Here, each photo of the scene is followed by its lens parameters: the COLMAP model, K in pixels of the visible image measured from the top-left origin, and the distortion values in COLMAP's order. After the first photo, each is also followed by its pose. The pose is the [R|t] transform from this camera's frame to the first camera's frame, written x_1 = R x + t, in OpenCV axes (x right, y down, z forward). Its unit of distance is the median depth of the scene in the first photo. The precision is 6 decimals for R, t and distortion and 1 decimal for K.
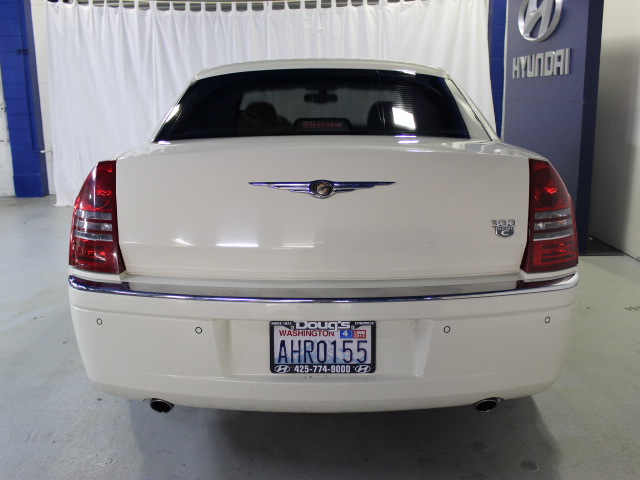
lens RADIAL K [[593.6, 0, 320.0], [0, 593.6, 240.0], [0, 0, 1]] dist [-0.154417, 0.108286]
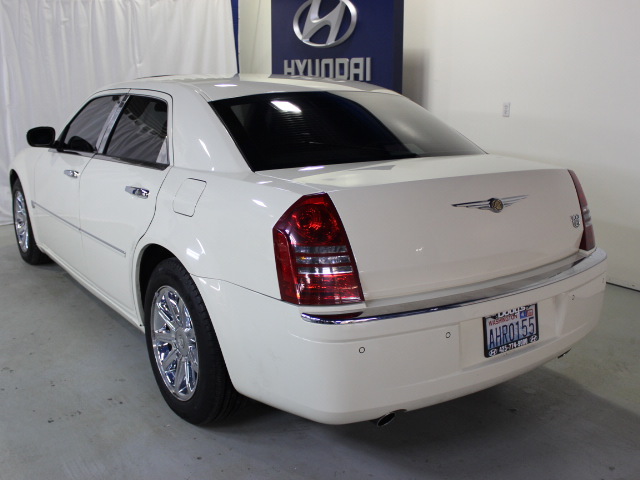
lens RADIAL K [[652.9, 0, 320.0], [0, 652.9, 240.0], [0, 0, 1]] dist [-0.183567, 0.205888]
pose [[0.817063, -0.117066, 0.564538, -0.344026], [0.117132, 0.992454, 0.036275, -0.033631], [-0.564524, 0.036486, 0.824610, 0.026200]]
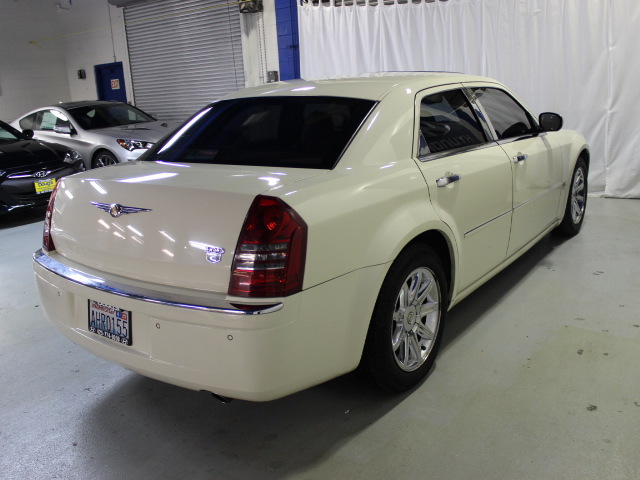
lens RADIAL K [[593.6, 0, 320.0], [0, 593.6, 240.0], [0, 0, 1]] dist [-0.154417, 0.108286]
pose [[0.815311, 0.113367, -0.567817, 0.378968], [-0.081920, 0.993366, 0.080702, -0.053260], [0.573199, -0.019282, 0.819189, 0.043402]]
